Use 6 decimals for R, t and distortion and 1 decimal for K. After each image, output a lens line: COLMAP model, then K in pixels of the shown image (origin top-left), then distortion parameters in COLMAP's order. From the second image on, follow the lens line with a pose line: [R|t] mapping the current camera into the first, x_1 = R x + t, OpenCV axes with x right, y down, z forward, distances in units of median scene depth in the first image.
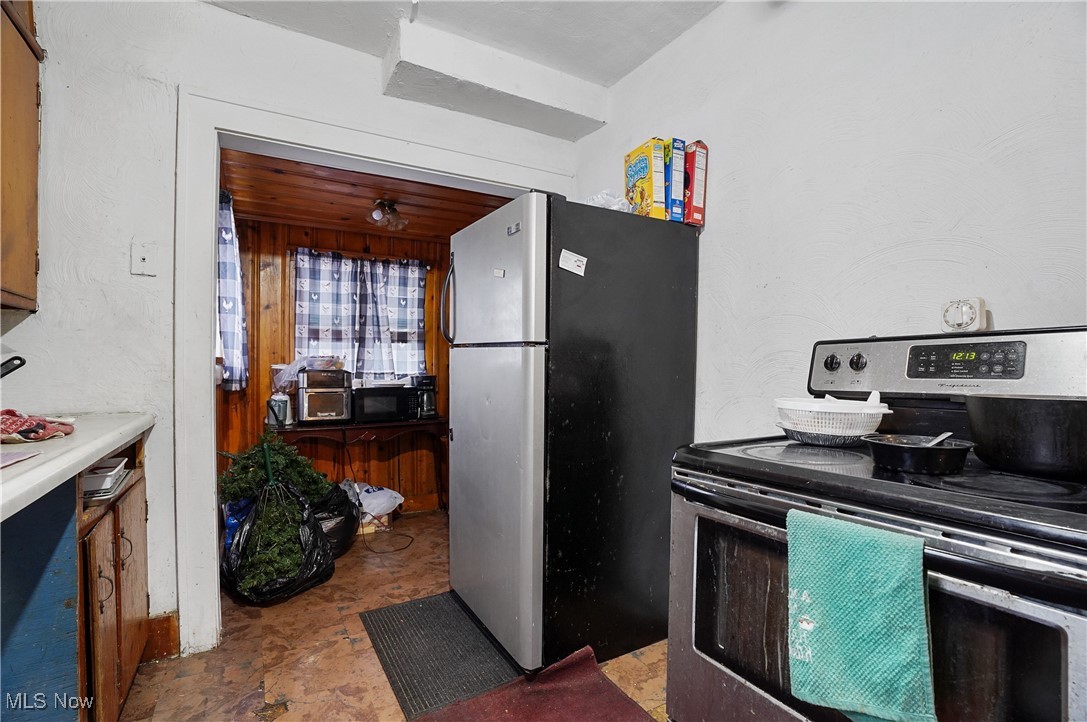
lens RADIAL K [[502.0, 0, 549.6], [0, 502.0, 358.7], [0, 0, 1]] dist [-0.070106, 0.028940]
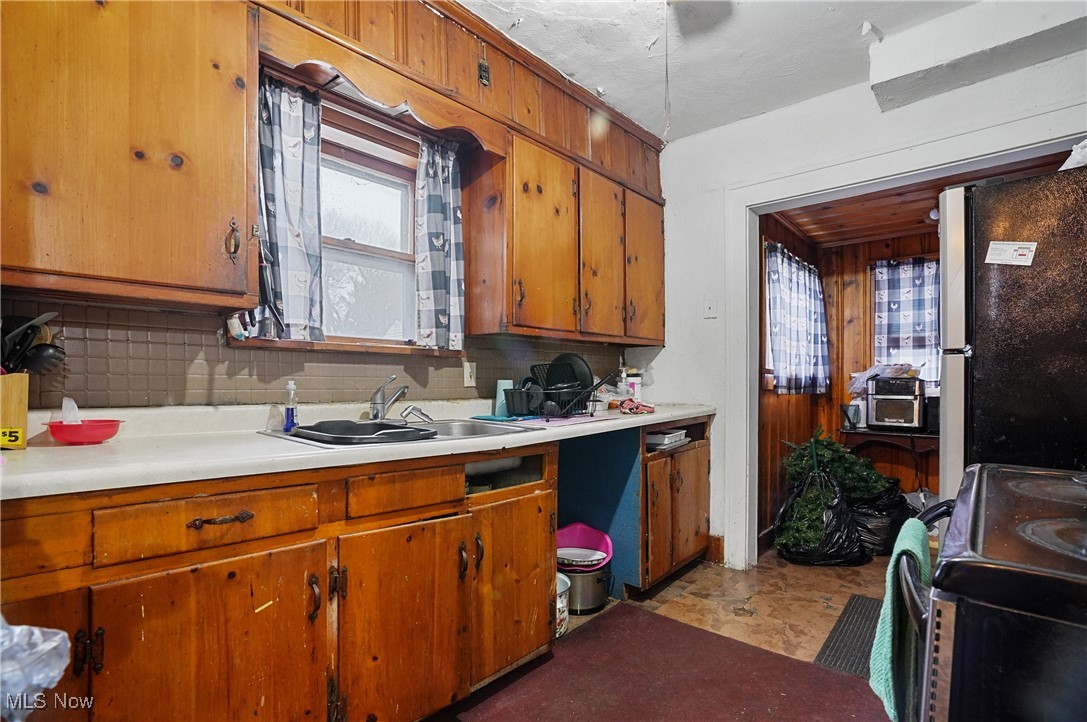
lens RADIAL K [[503.7, 0, 544.6], [0, 503.7, 374.3], [0, 0, 1]] dist [-0.070062, 0.028192]
pose [[0.308433, -0.006633, -0.951223, 0.288427], [0.024450, 0.999701, 0.000957, -0.002889], [0.950932, -0.023552, 0.308502, -0.005878]]
